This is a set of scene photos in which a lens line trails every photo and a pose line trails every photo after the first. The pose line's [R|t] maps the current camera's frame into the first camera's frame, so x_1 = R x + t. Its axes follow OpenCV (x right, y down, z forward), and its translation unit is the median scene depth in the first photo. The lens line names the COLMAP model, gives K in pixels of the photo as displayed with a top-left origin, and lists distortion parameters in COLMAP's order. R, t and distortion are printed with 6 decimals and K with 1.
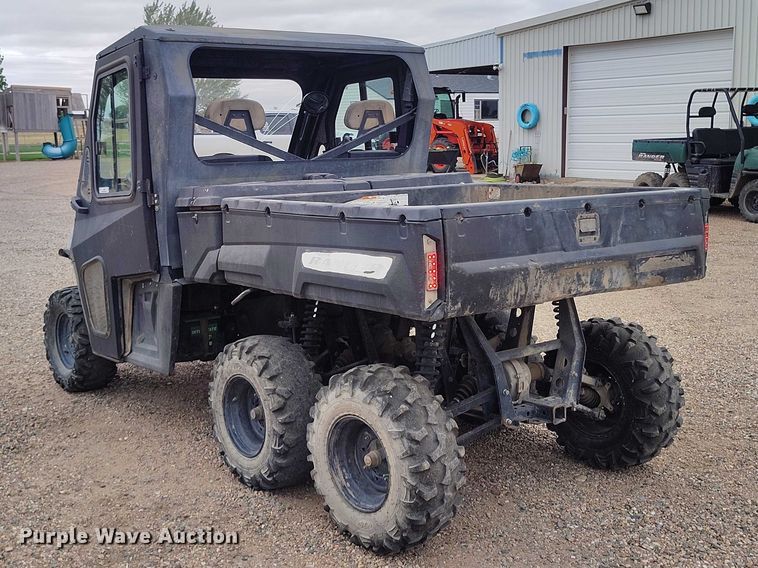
lens RADIAL K [[918.9, 0, 342.7], [0, 918.9, 278.7], [0, 0, 1]] dist [0.032011, 0.000000]
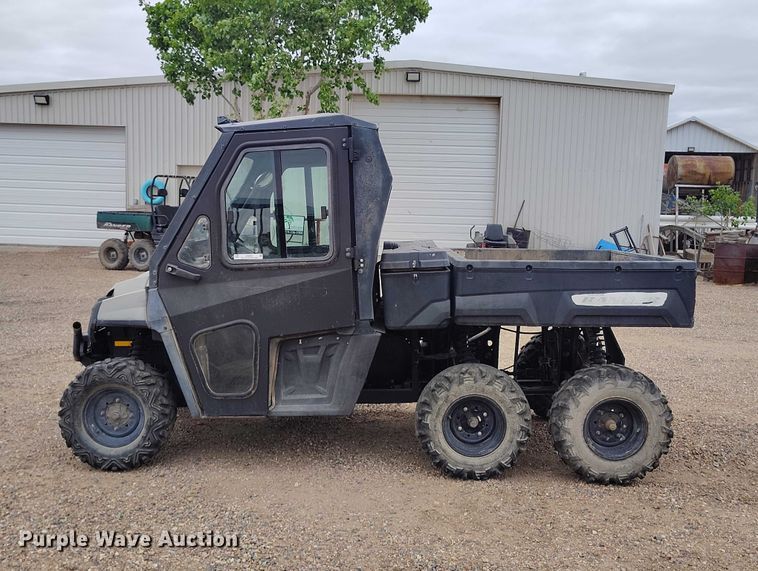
lens RADIAL K [[770.7, 0, 358.8], [0, 770.7, 294.4], [0, 0, 1]] dist [0.045561, 0.000000]
pose [[0.629605, -0.053391, 0.775079, -0.827019], [0.085807, 0.996311, -0.001071, -0.039238], [-0.772162, 0.067182, 0.631864, 0.328866]]
